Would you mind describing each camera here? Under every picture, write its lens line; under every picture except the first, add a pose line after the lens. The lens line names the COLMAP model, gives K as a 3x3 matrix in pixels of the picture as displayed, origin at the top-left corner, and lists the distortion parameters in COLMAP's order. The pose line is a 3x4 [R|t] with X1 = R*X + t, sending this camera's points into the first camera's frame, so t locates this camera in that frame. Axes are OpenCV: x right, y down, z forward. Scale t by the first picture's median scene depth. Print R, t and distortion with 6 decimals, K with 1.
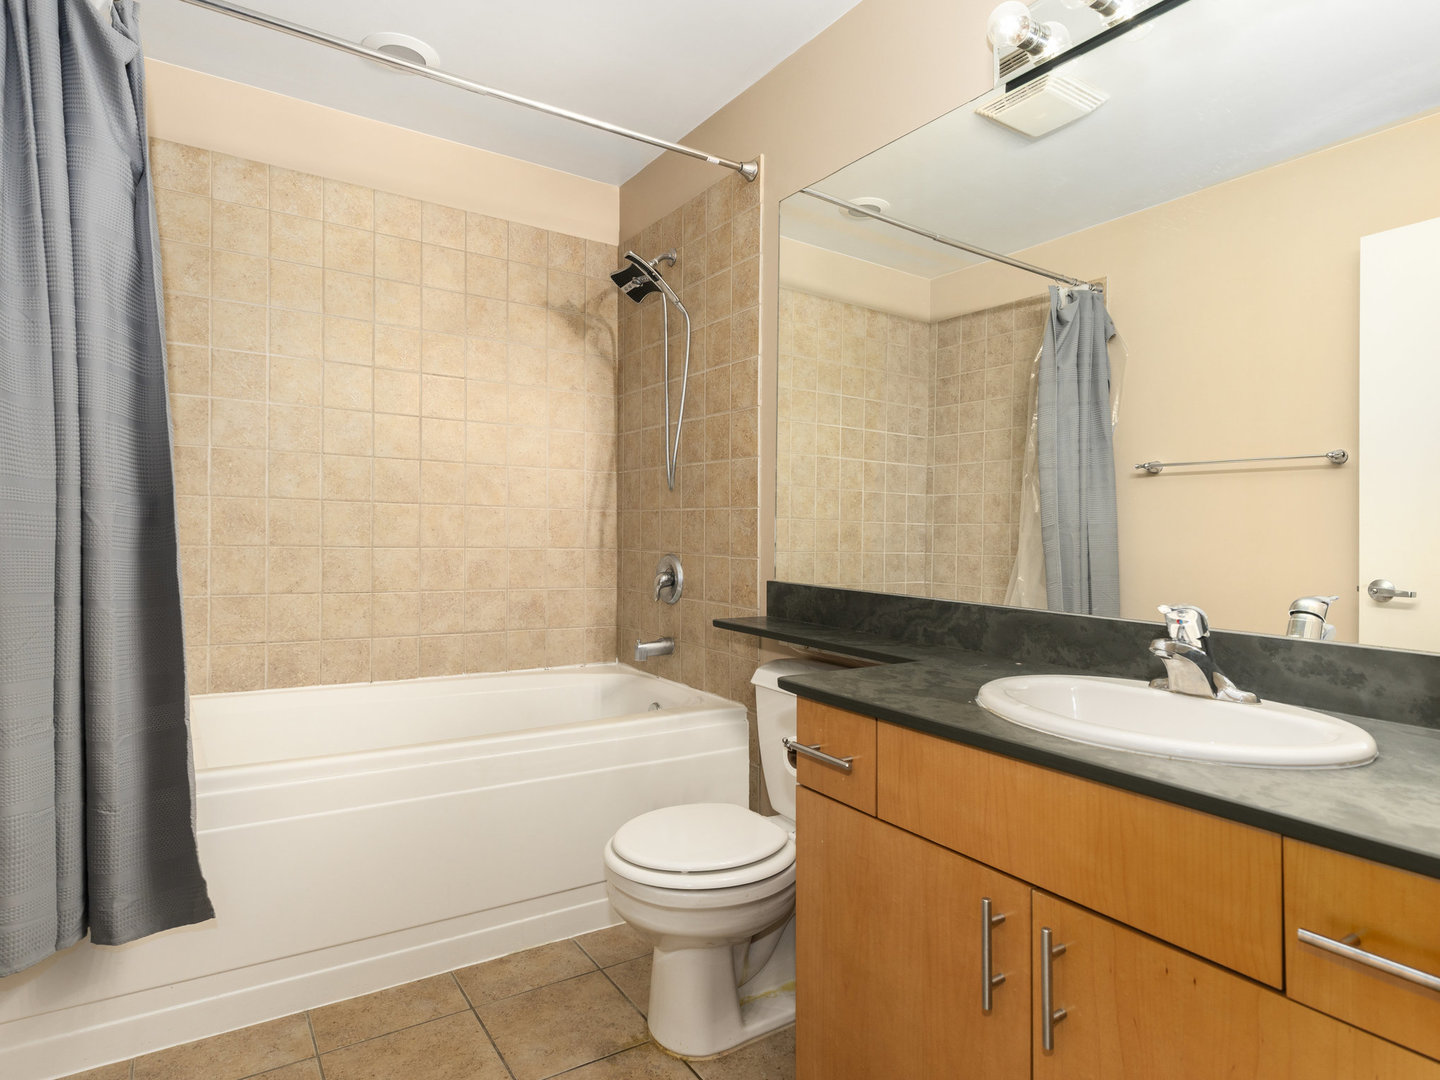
lens RADIAL K [[811.9, 0, 715.0], [0, 811.9, 524.8], [0, 0, 1]] dist [-0.001283, 0.001307]
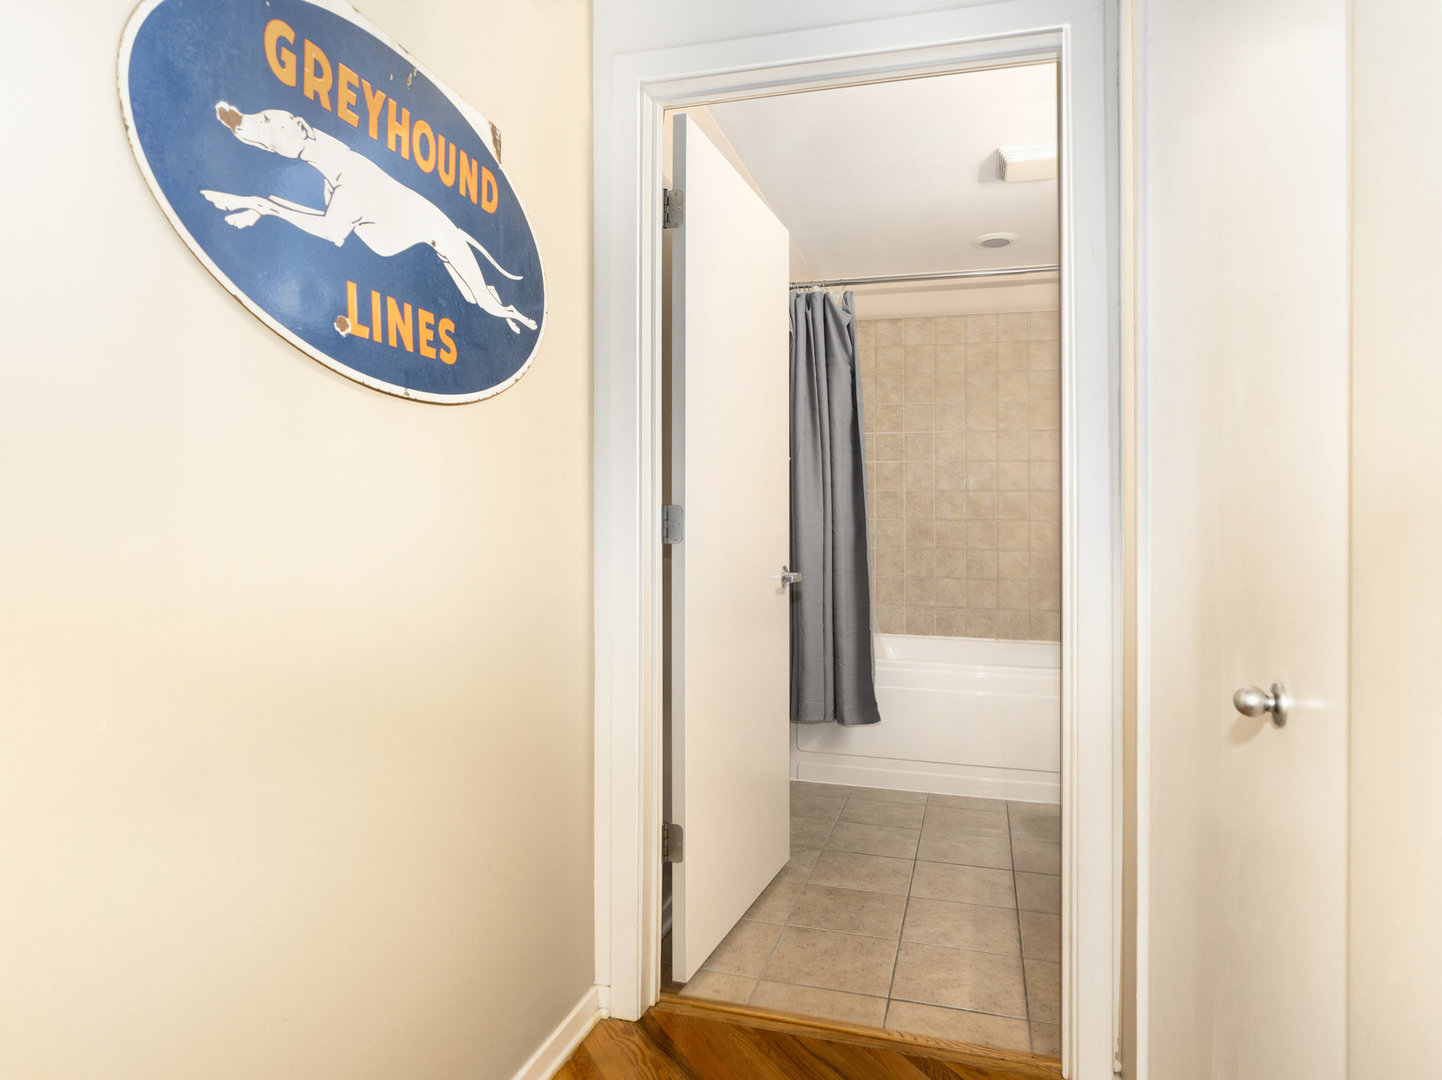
lens RADIAL K [[912.3, 0, 720.0], [0, 912.3, 537.7], [0, 0, 1]] dist [-0.002761, 0.002935]
pose [[0.653703, -0.002402, -0.756747, 0.588559], [0.005787, 0.999982, 0.001825, -0.002002], [0.756729, -0.005572, 0.653705, -0.563117]]
